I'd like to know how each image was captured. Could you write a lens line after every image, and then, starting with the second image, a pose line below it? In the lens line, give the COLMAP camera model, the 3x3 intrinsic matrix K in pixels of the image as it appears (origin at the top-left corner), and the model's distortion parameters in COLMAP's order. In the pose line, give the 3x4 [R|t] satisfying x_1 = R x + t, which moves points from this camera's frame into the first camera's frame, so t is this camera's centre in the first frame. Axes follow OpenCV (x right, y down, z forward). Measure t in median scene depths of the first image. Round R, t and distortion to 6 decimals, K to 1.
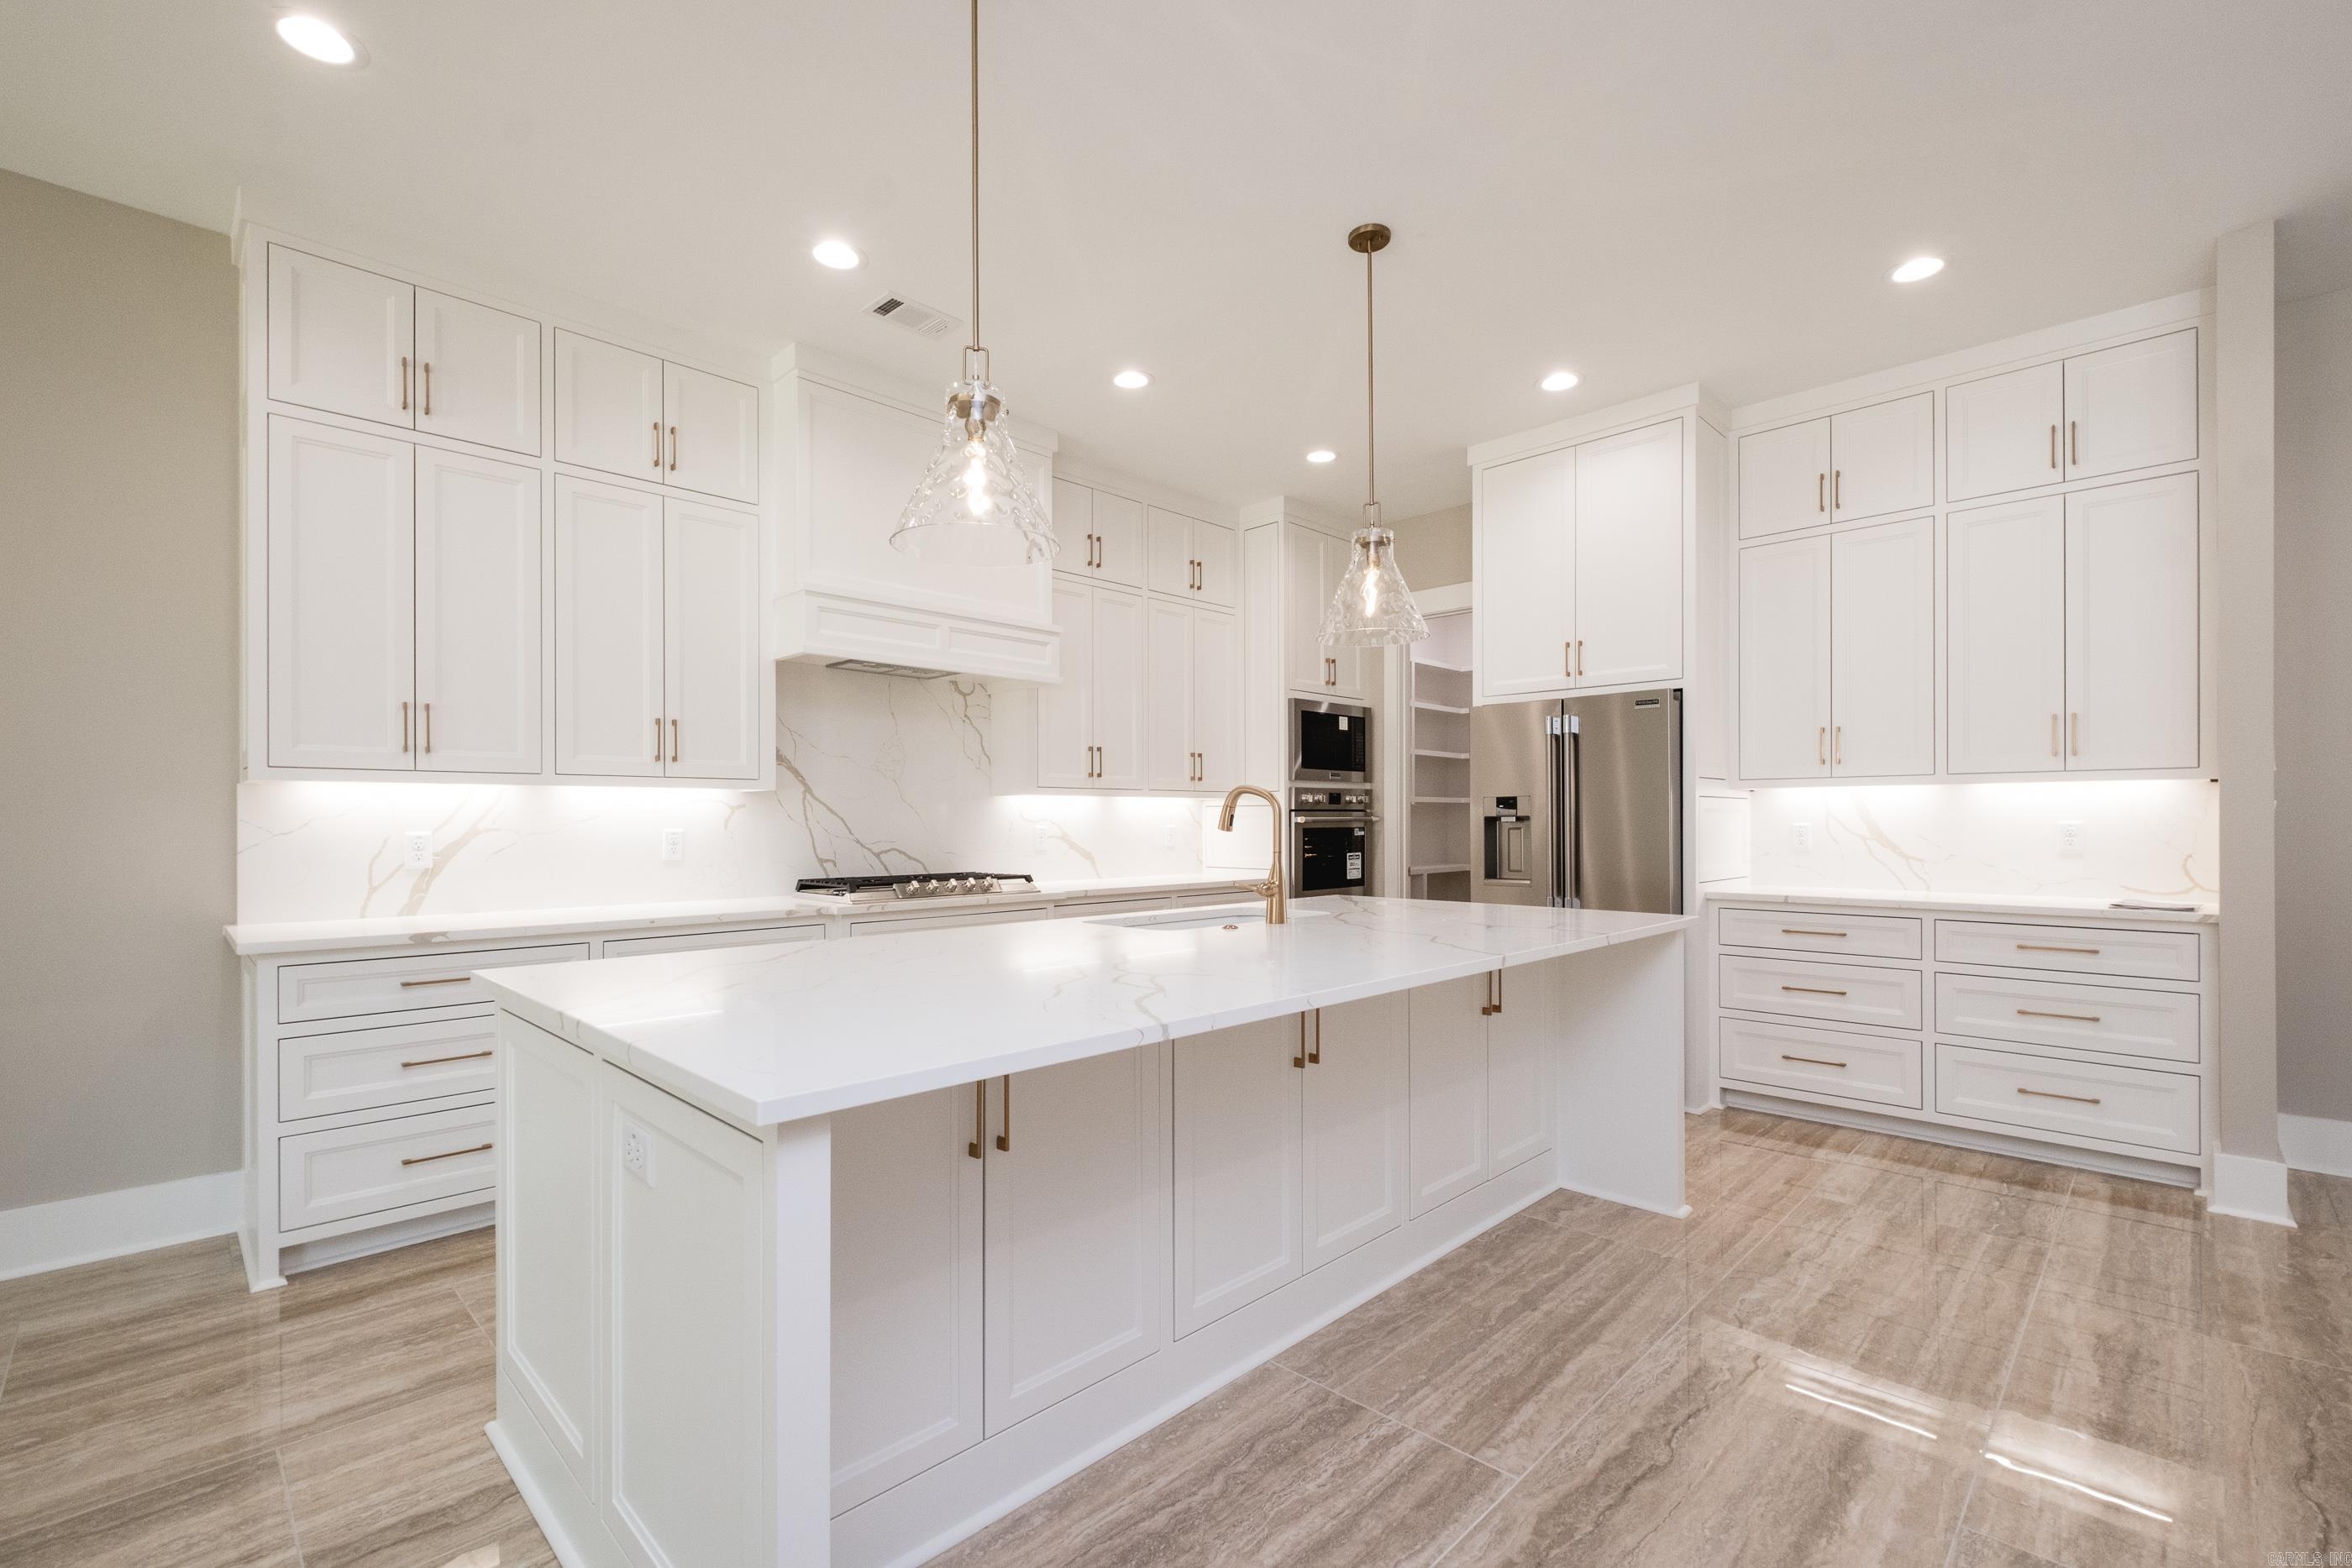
lens RADIAL K [[1020.6, 0, 1173.8], [0, 1020.6, 814.1], [0, 0, 1]] dist [0.010483, -0.000076]
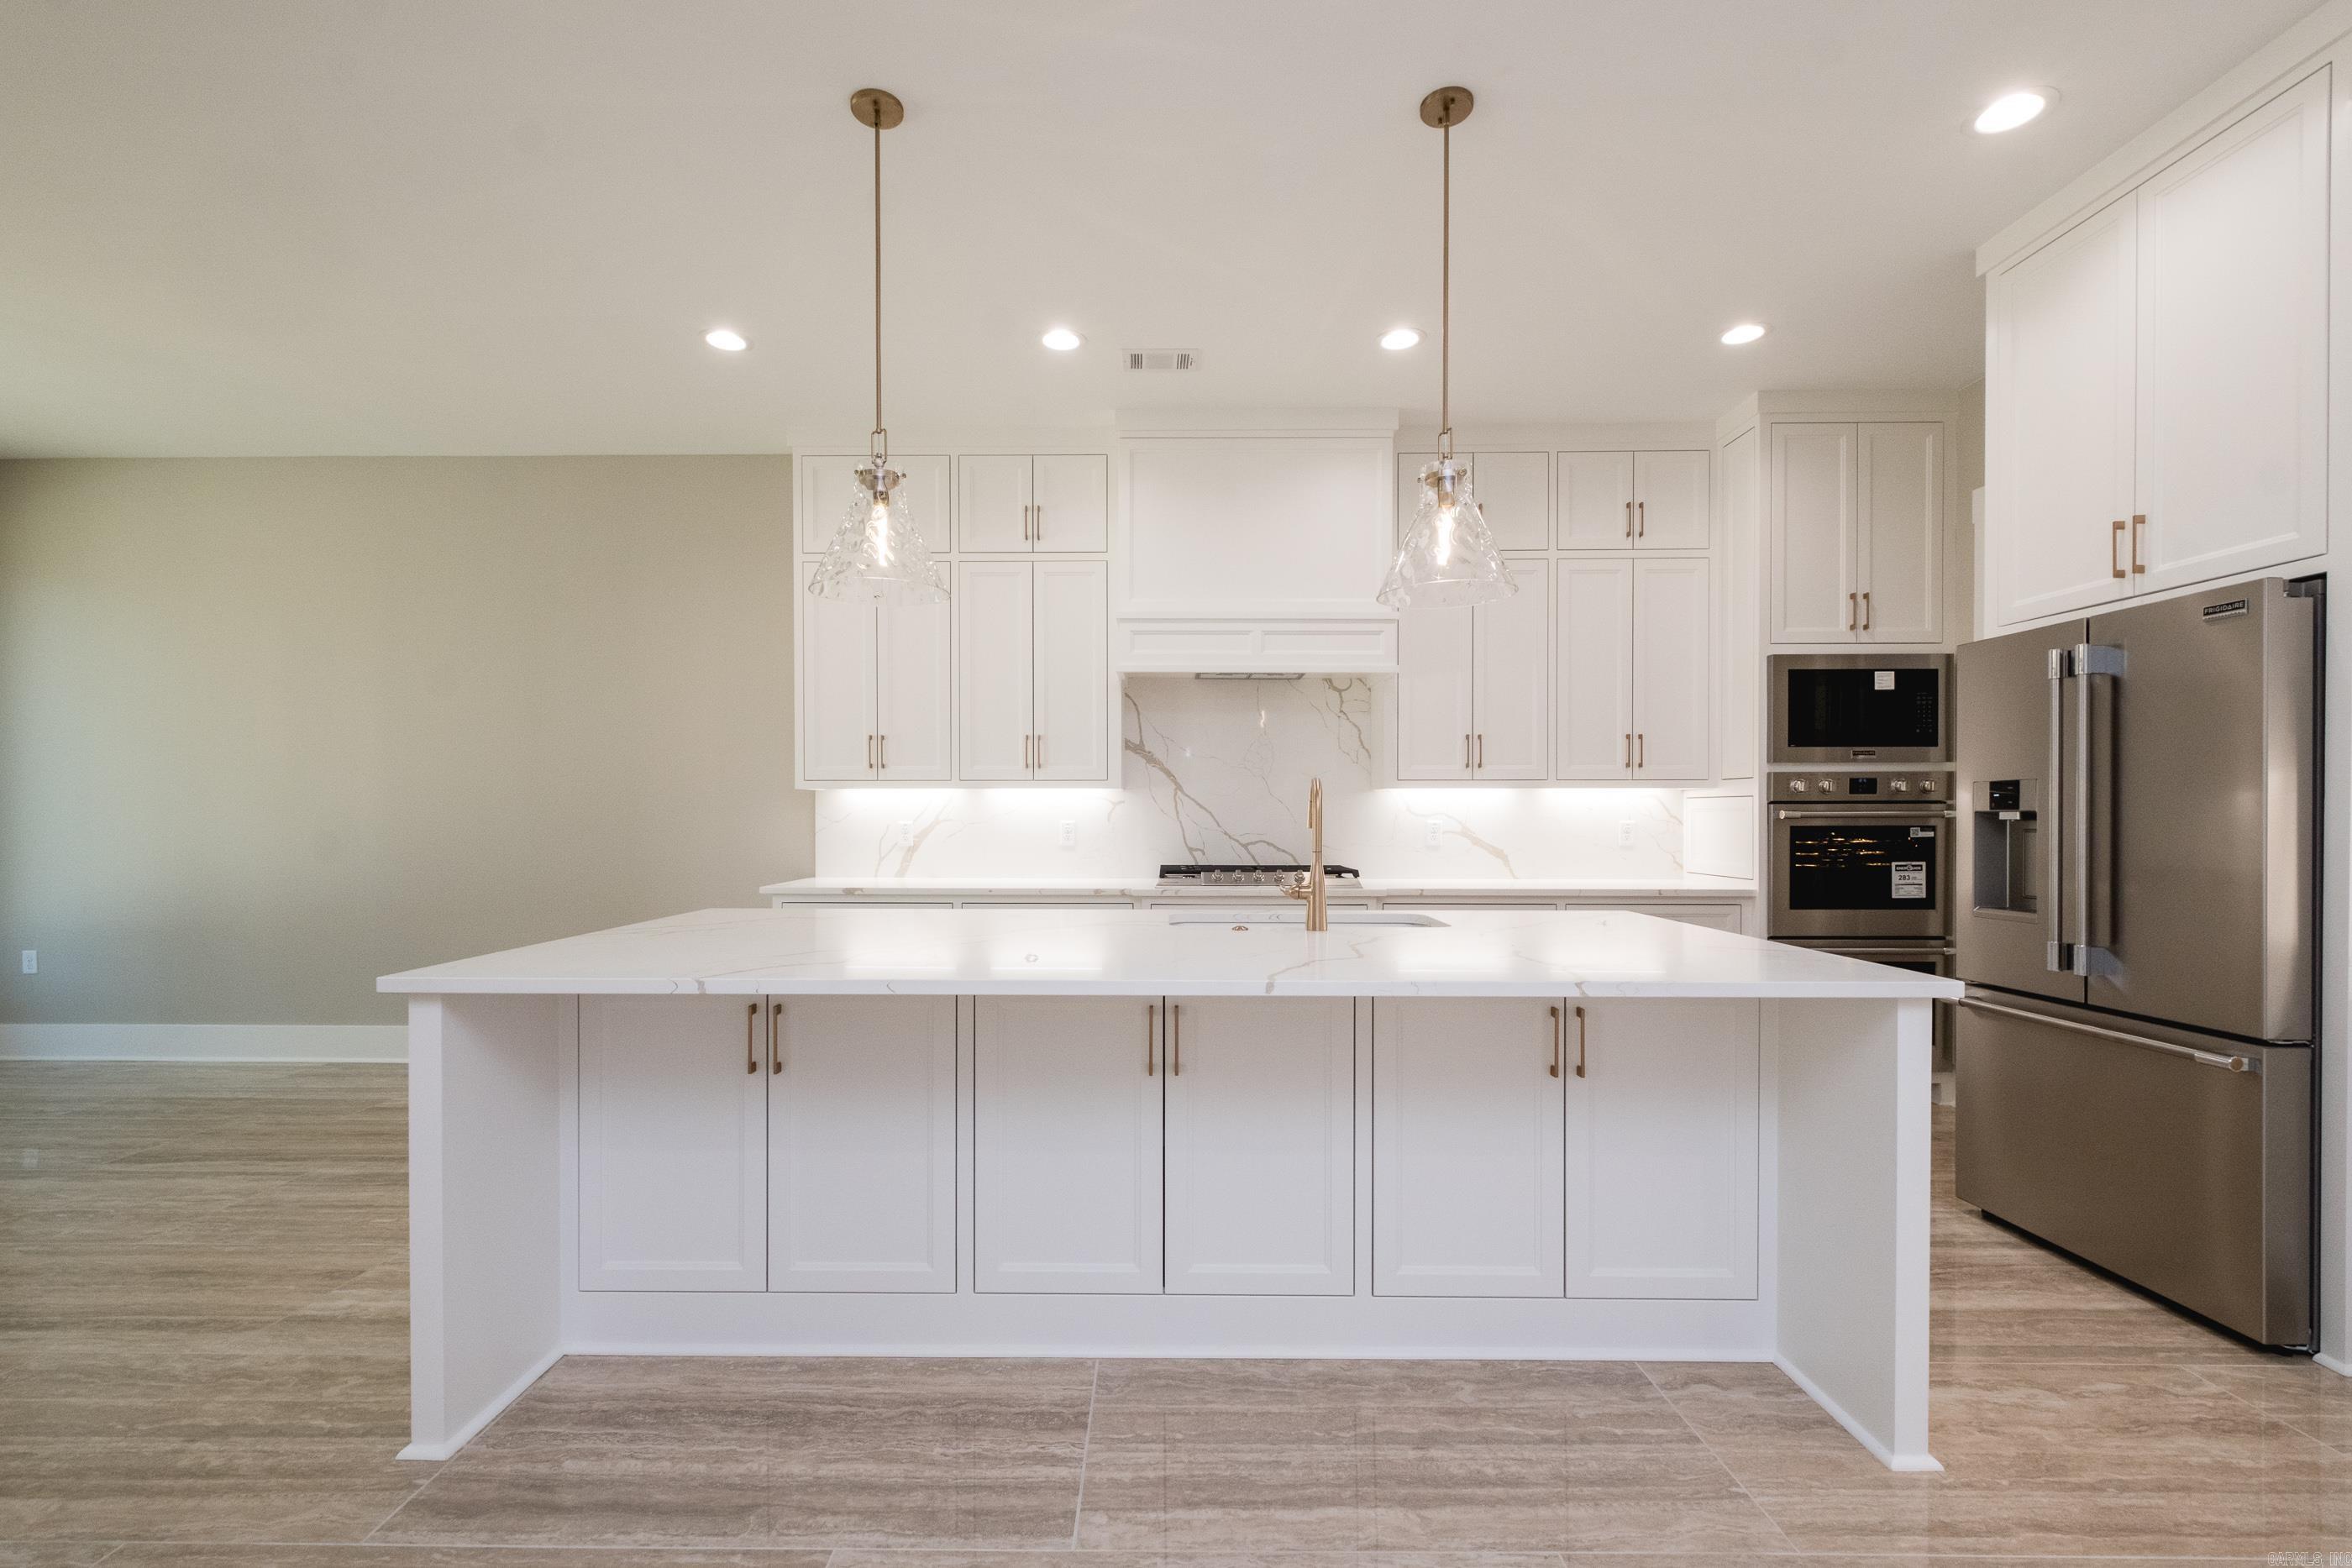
lens RADIAL K [[1009.2, 0, 1150.9], [0, 1009.2, 816.0], [0, 0, 1]] dist [0.015143, -0.012069]
pose [[0.697003, 0.004722, -0.717053, 0.419674], [0.002104, 0.999961, 0.008631, -0.001442], [0.717065, -0.007524, 0.696965, 0.178444]]
